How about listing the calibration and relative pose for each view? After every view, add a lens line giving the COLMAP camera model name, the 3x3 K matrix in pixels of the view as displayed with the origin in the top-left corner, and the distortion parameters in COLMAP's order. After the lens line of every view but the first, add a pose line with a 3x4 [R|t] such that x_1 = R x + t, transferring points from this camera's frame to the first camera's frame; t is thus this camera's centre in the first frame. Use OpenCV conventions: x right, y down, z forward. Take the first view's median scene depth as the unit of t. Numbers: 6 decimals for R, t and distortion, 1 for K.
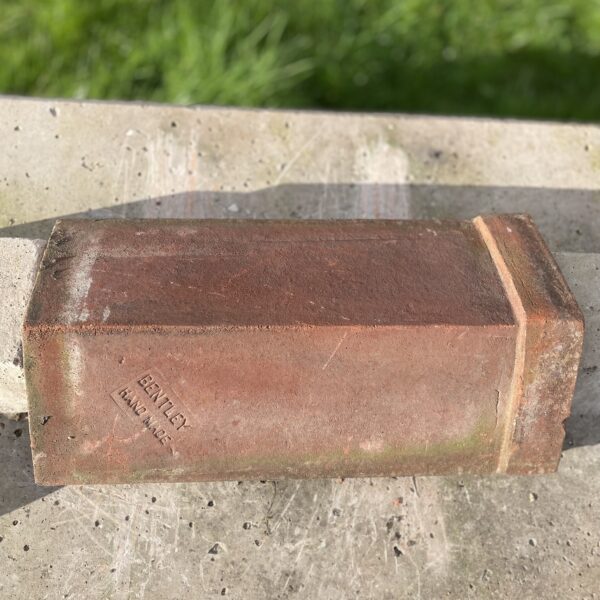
lens RADIAL K [[614.4, 0, 303.1], [0, 614.4, 298.0], [0, 0, 1]] dist [-0.015837, 0.000000]
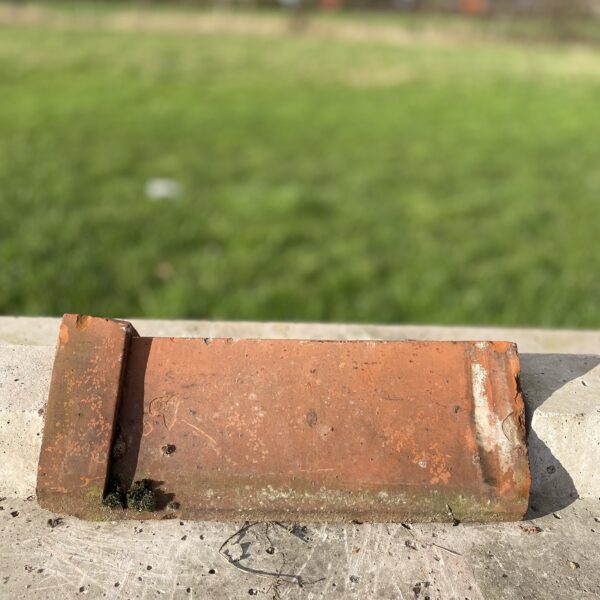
lens RADIAL K [[614.4, 0, 302.6], [0, 614.4, 295.4], [0, 0, 1]] dist [-0.015837, 0.000000]
pose [[0.998711, -0.048408, 0.015290, -0.013611], [0.045503, 0.720095, -0.692382, 0.664453], [0.022507, 0.692185, 0.721369, 0.081916]]
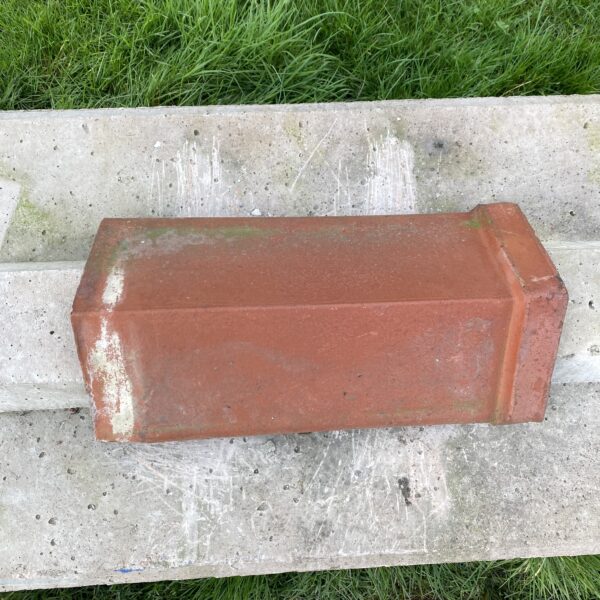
lens RADIAL K [[614.4, 0, 312.7], [0, 614.4, 300.6], [0, 0, 1]] dist [-0.015837, 0.000000]
pose [[0.998001, -0.046638, -0.042650, 0.033232], [0.054391, 0.977490, 0.203848, -0.250511], [0.032183, -0.205760, 0.978073, -0.142625]]
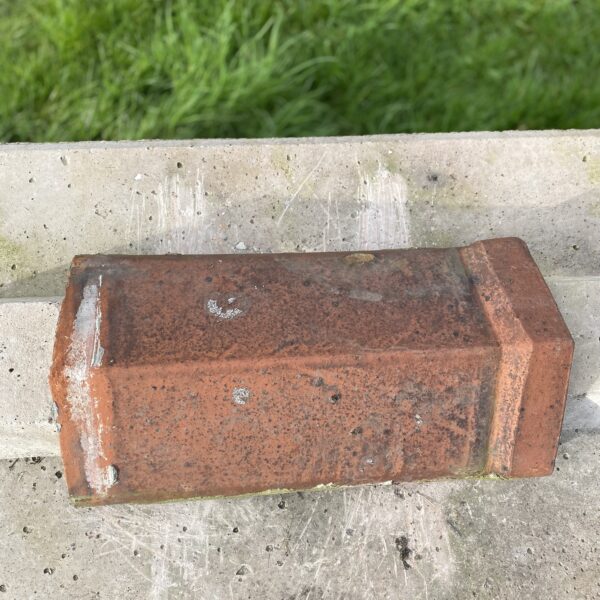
lens RADIAL K [[614.4, 0, 315.2], [0, 614.4, 298.4], [0, 0, 1]] dist [-0.015837, 0.000000]
pose [[0.998034, -0.052460, -0.034294, 0.052483], [0.055364, 0.994392, 0.090109, -0.172108], [0.029374, -0.091830, 0.995341, -0.060418]]
